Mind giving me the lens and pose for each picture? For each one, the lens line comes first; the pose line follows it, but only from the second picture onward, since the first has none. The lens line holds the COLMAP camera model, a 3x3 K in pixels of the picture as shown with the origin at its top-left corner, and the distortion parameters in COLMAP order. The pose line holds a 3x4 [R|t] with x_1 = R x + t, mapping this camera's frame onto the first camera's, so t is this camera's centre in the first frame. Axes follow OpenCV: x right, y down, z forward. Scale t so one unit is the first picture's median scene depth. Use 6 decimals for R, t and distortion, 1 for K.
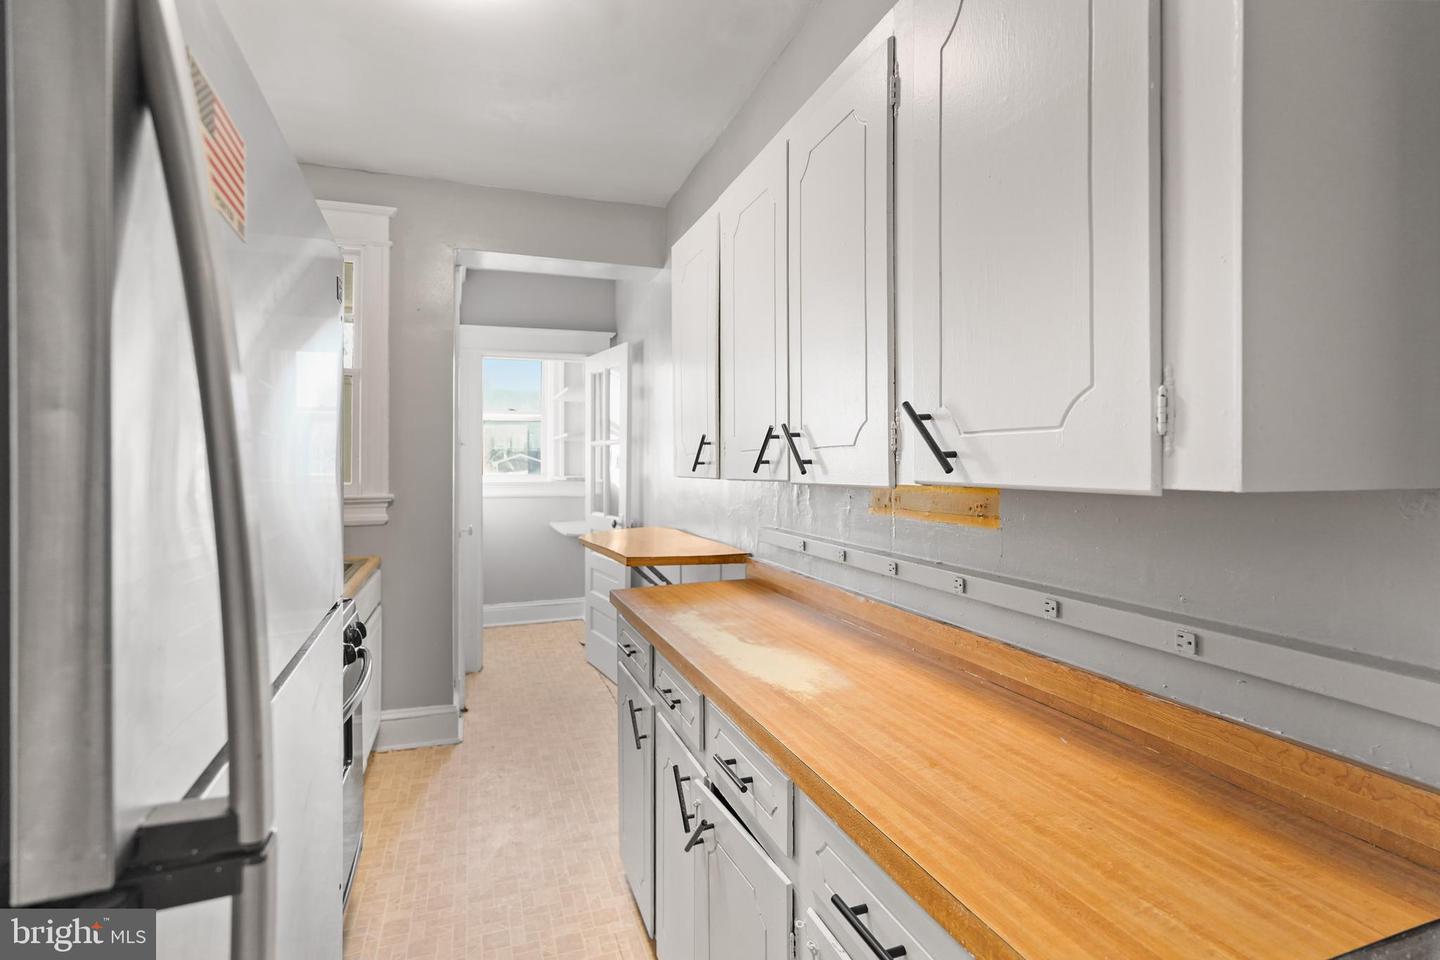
lens RADIAL K [[681.5, 0, 720.0], [0, 681.5, 480.0], [0, 0, 1]] dist [-0.000078, 0.000801]
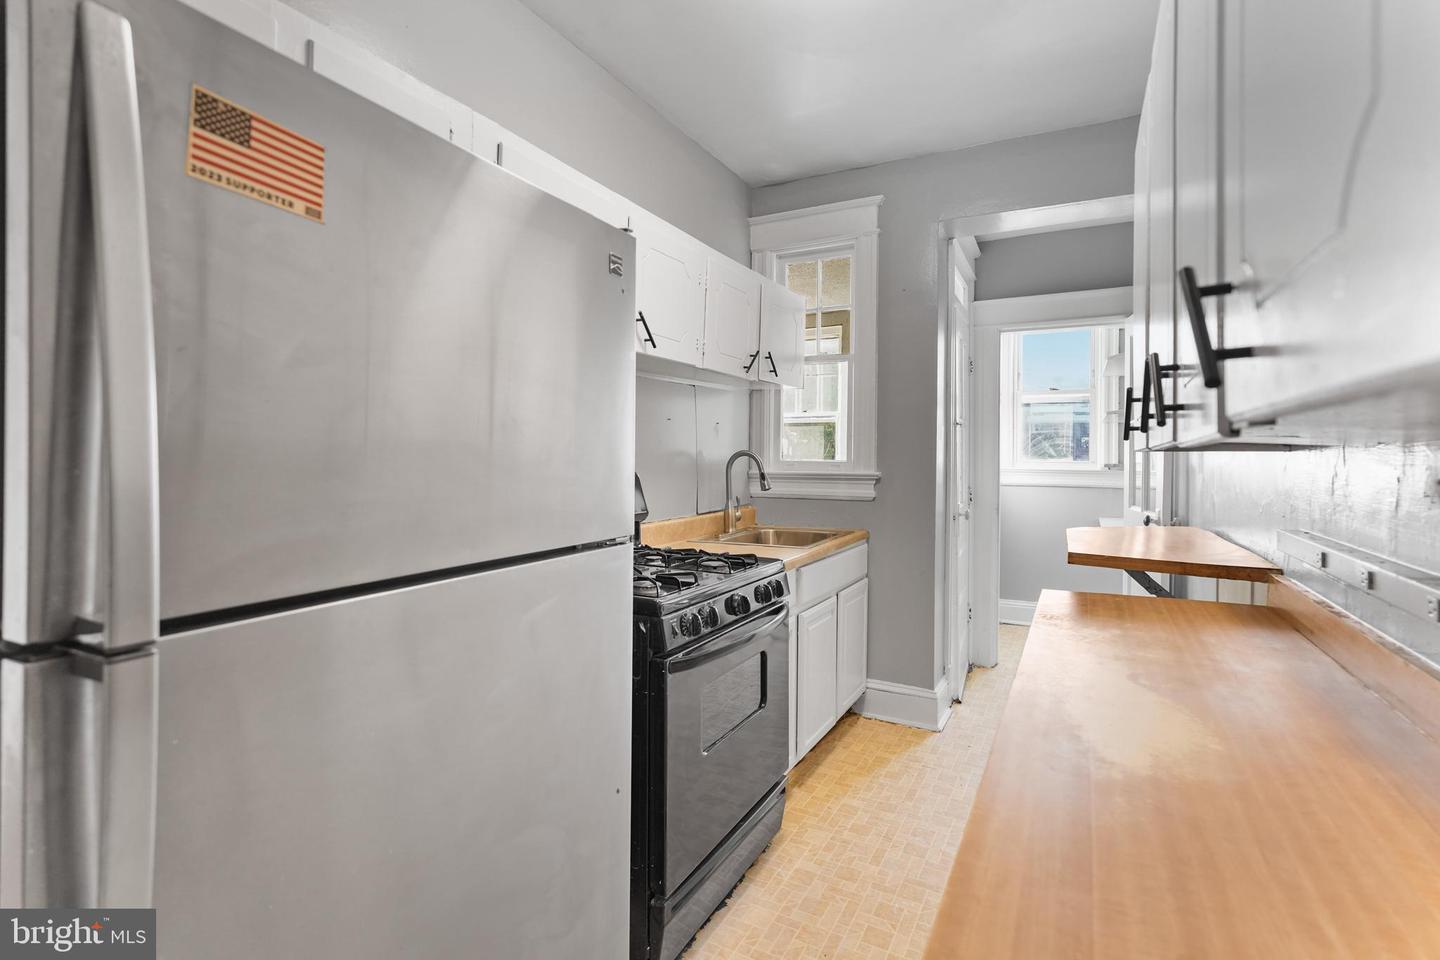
lens RADIAL K [[688.8, 0, 720.2], [0, 688.8, 466.2], [0, 0, 1]] dist [-0.002321, 0.000420]
pose [[0.673382, 0.019445, -0.739039, 0.131348], [-0.026784, 0.999639, 0.001897, 0.016372], [0.738810, 0.018517, 0.673660, 0.112711]]
